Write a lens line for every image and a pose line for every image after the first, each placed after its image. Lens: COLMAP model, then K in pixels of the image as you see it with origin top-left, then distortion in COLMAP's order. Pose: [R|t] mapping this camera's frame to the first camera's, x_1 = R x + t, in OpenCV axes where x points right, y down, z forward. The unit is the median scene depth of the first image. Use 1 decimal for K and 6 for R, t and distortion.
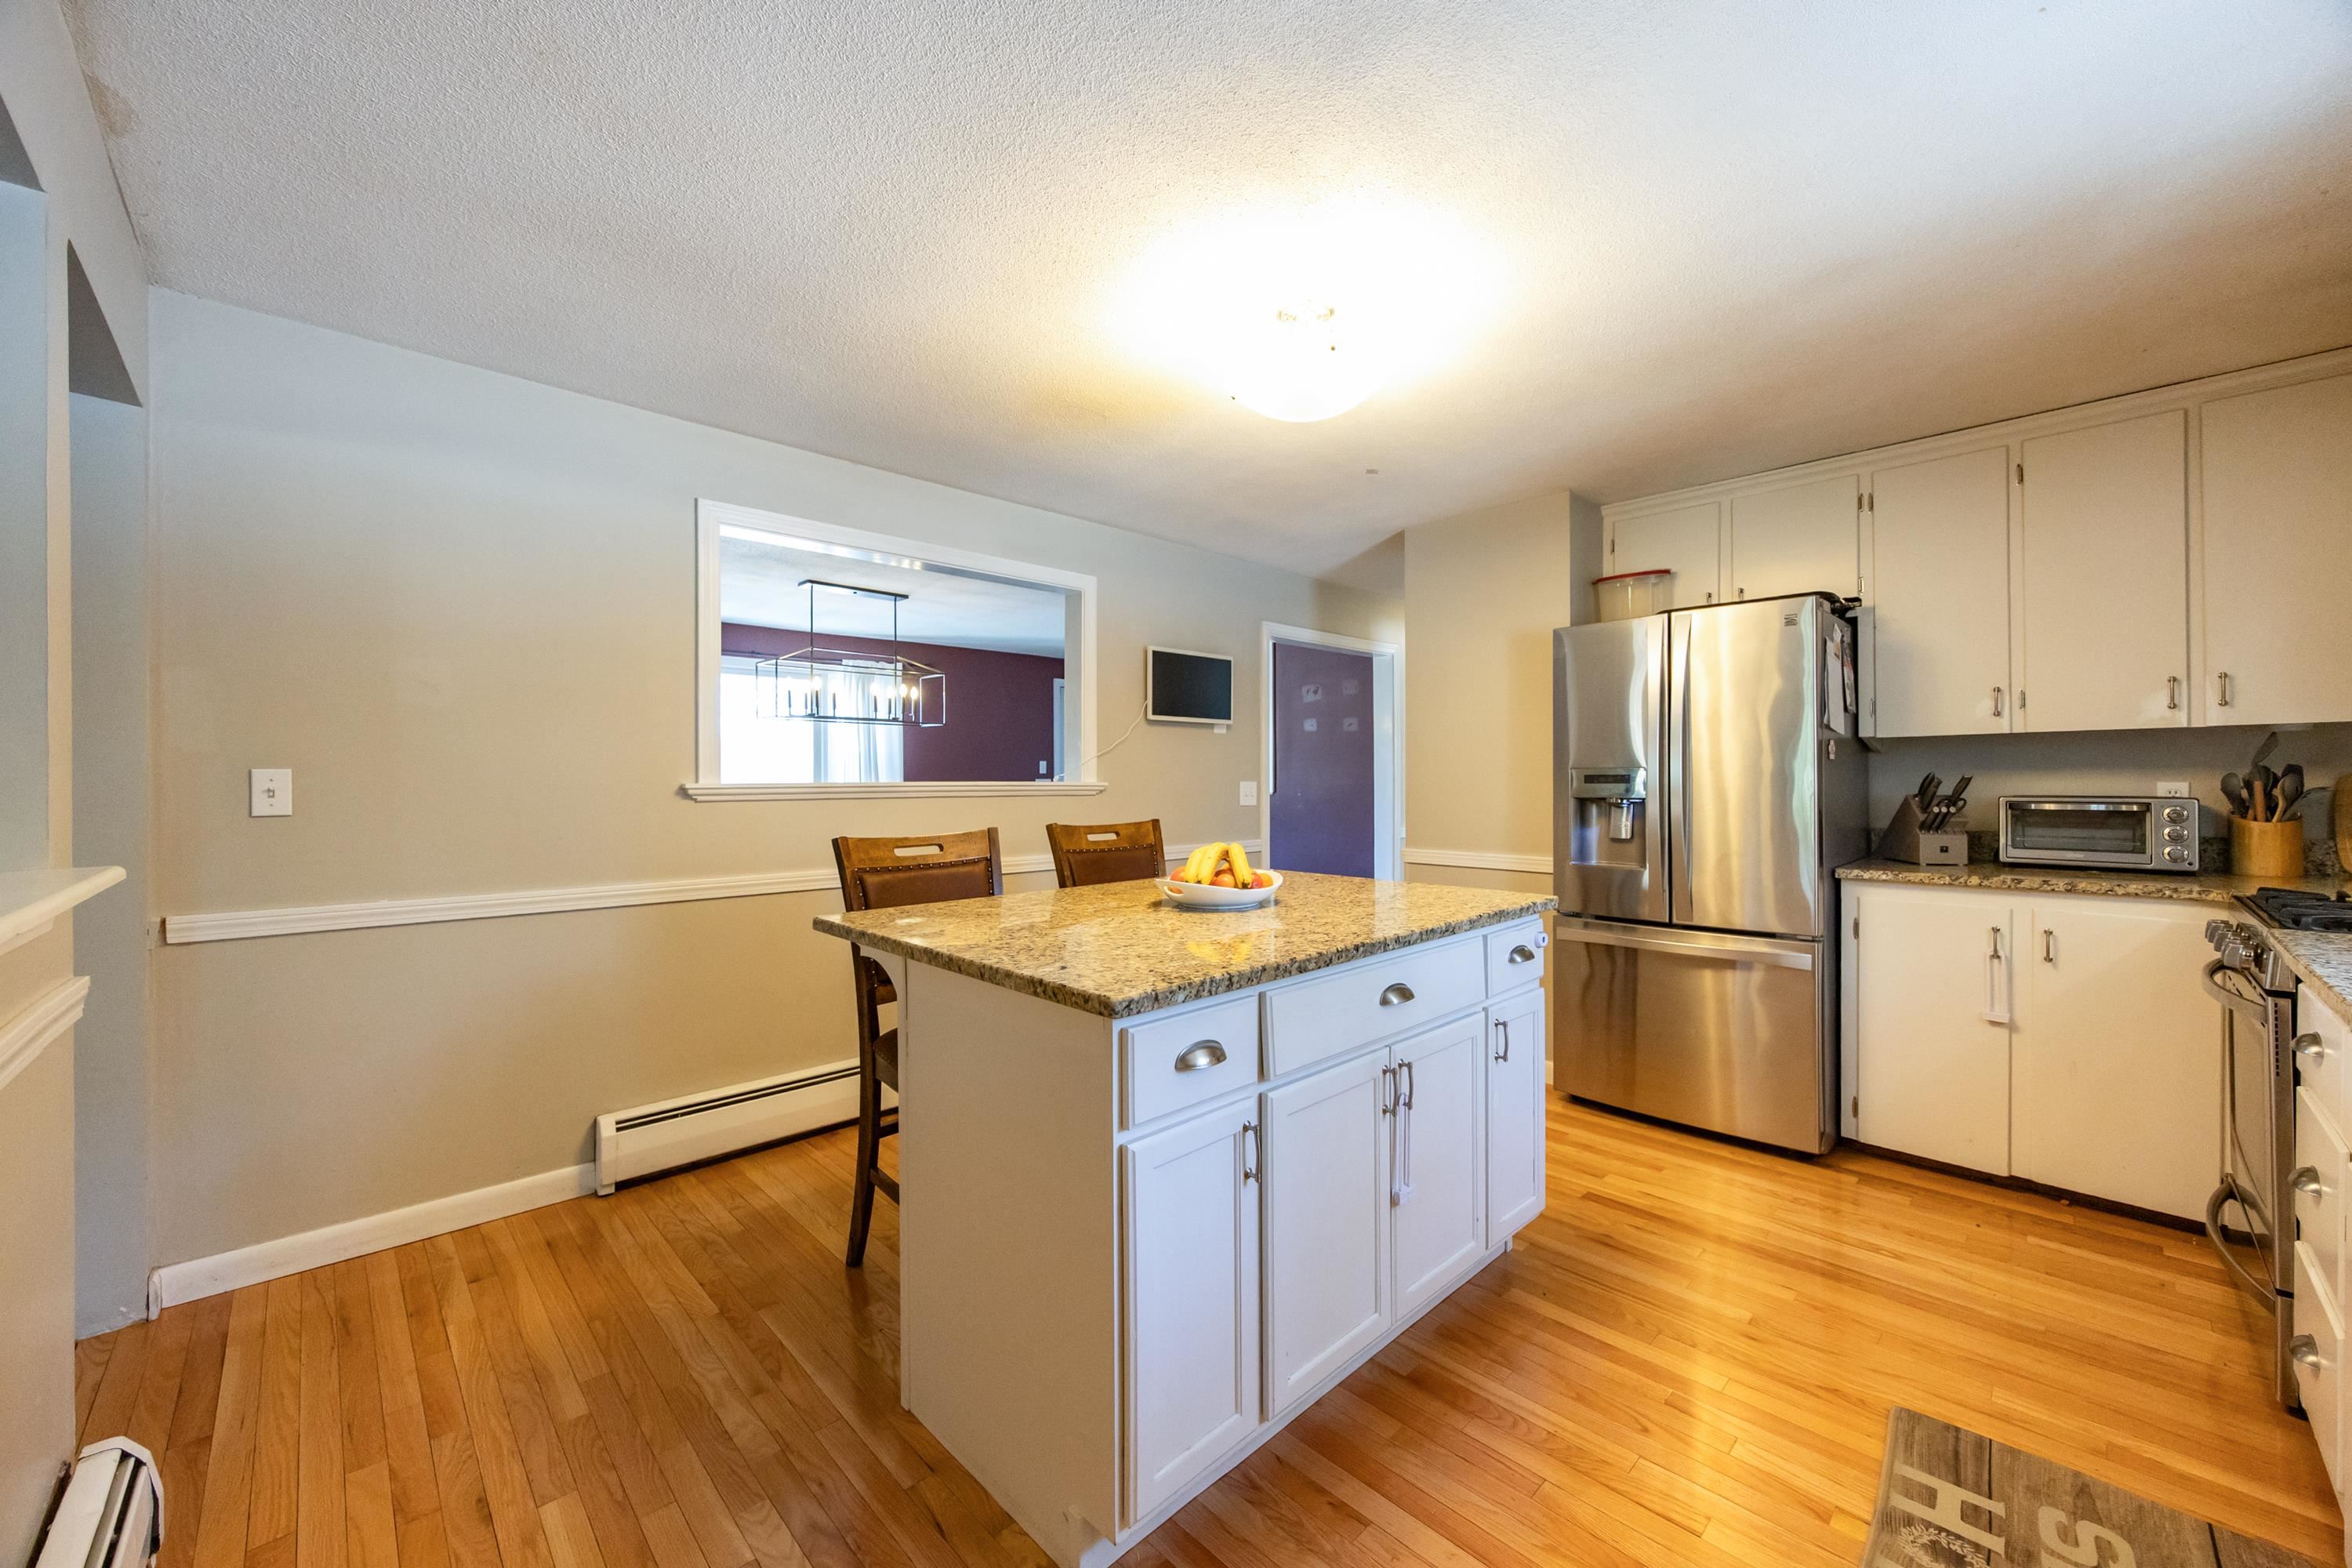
lens RADIAL K [[903.7, 0, 1177.5], [0, 903.7, 783.3], [0, 0, 1]] dist [-0.000177, -0.000028]
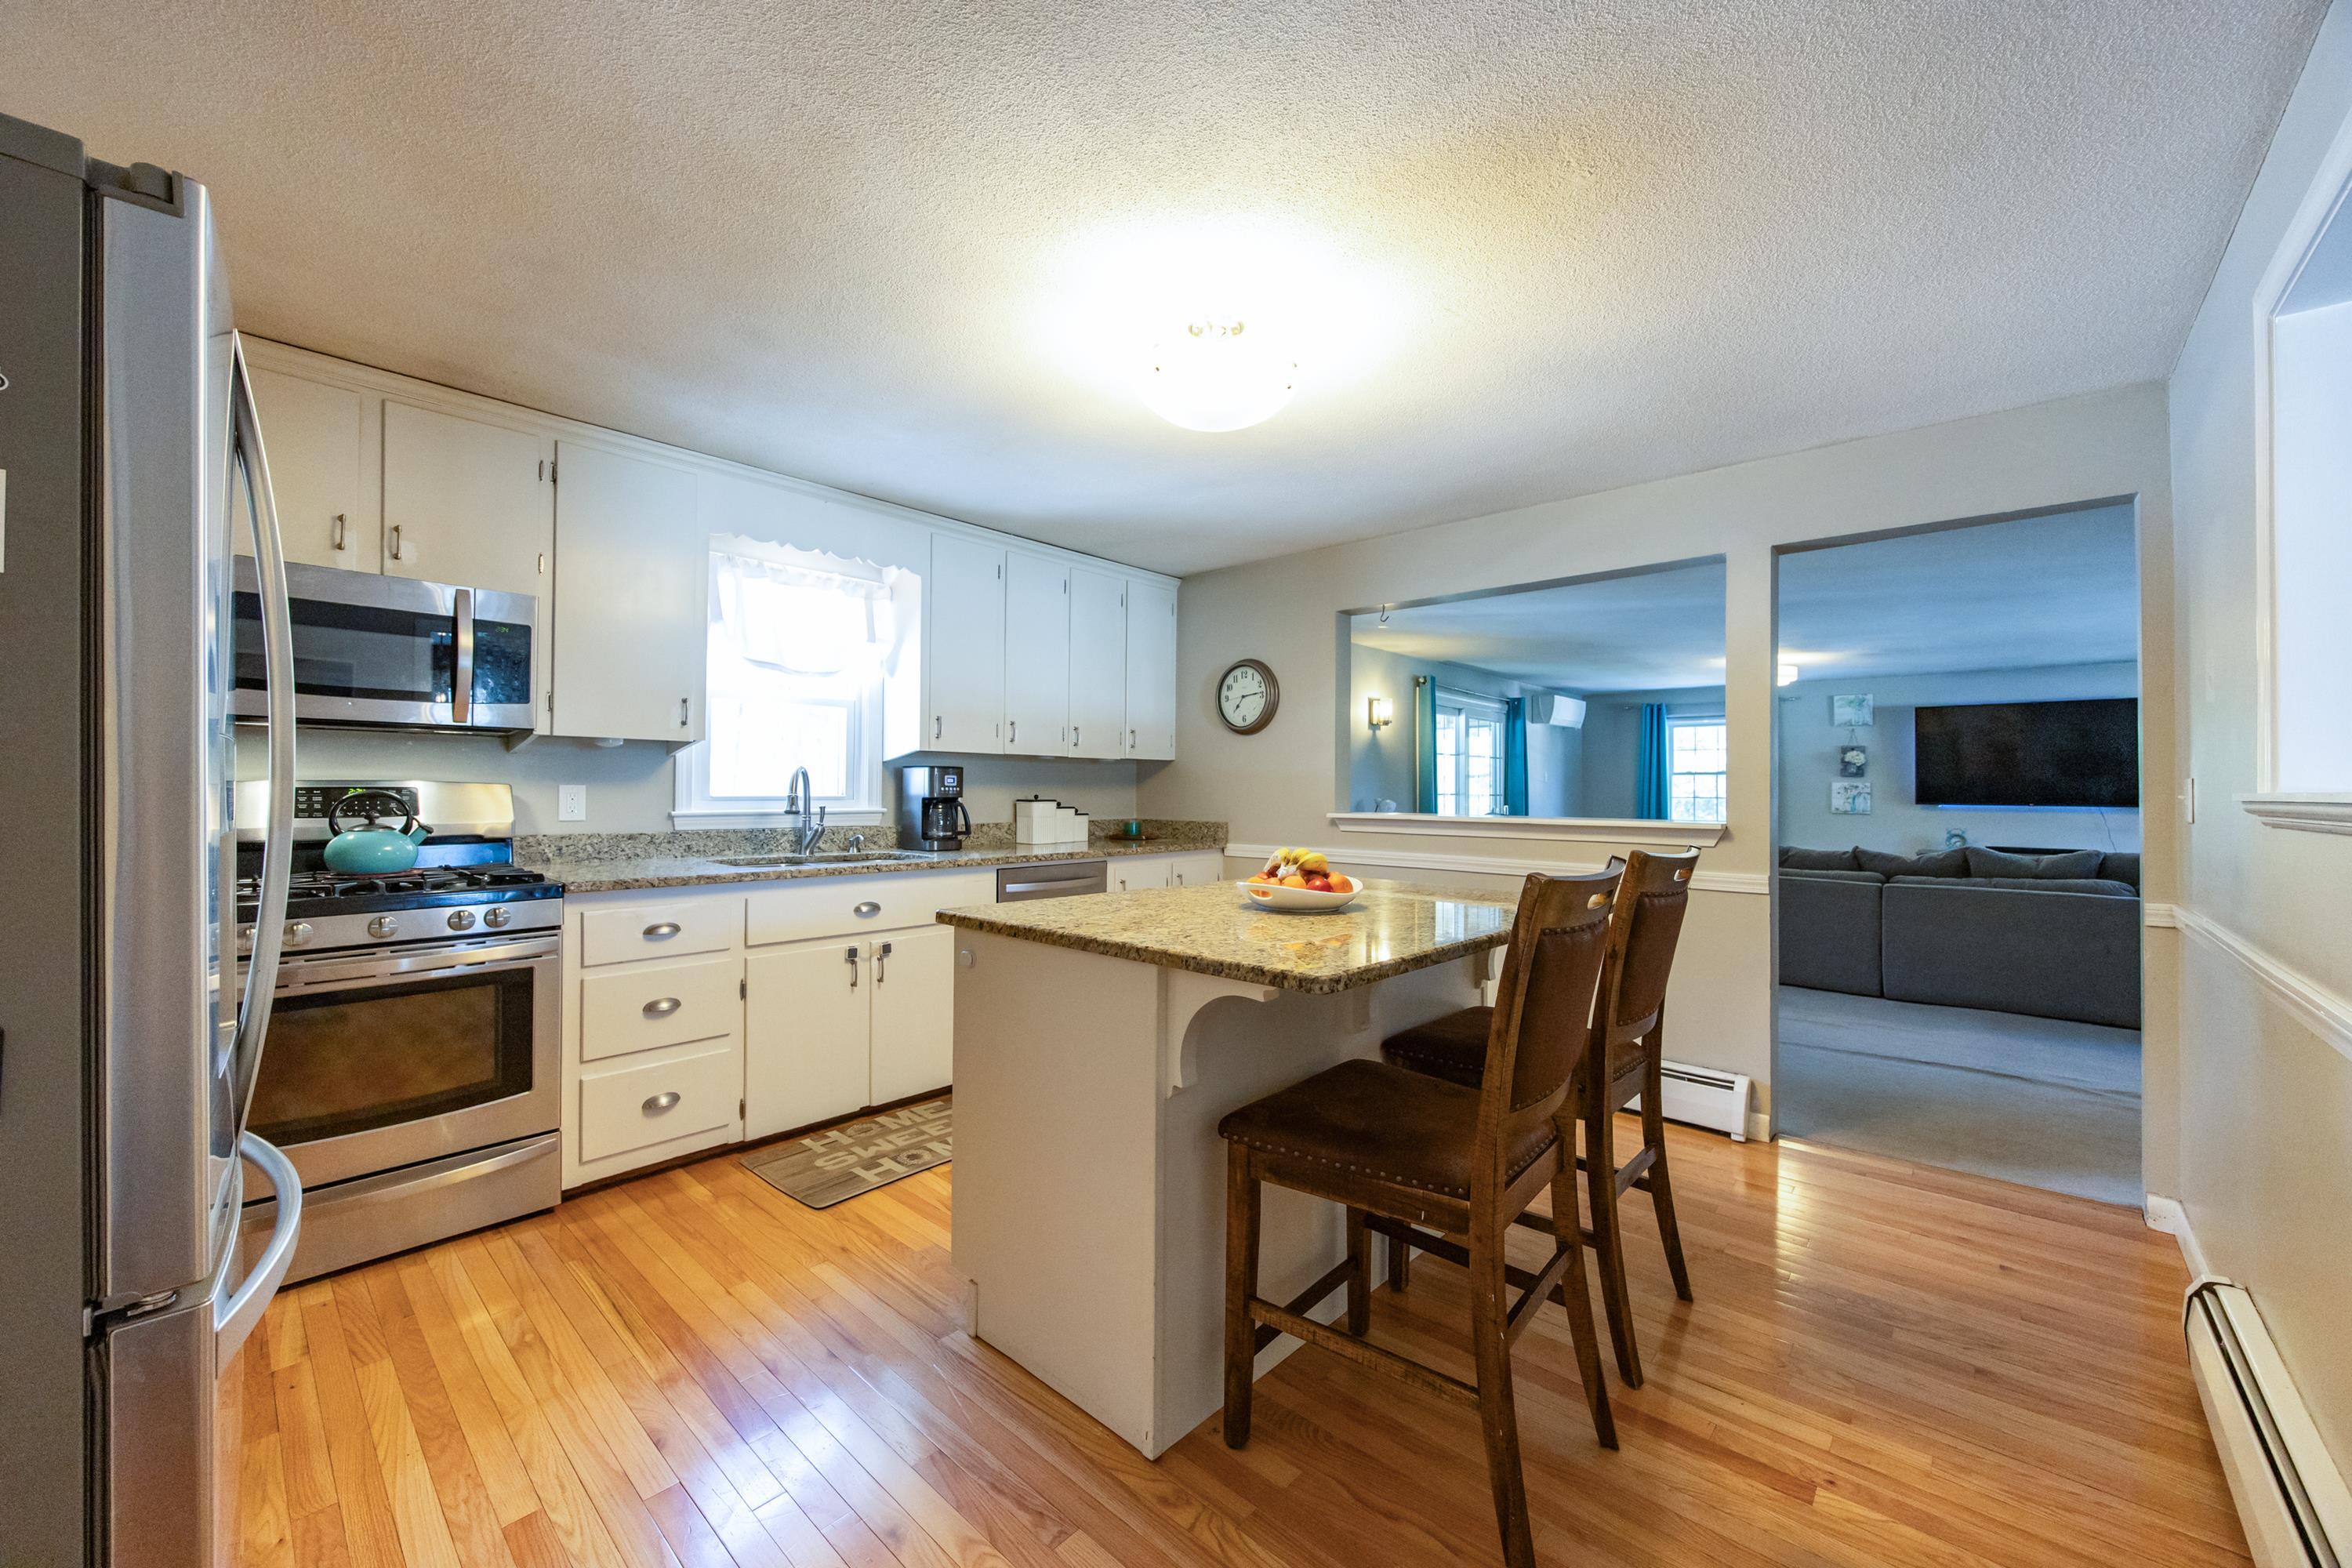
lens RADIAL K [[903.7, 0, 1184.0], [0, 903.7, 777.8], [0, 0, 1]] dist [-0.000177, -0.000028]
pose [[-0.997550, -0.011774, -0.068954, 0.357558], [-0.011612, 0.999929, -0.002758, -0.023246], [0.068982, -0.001951, -0.997616, 2.931103]]
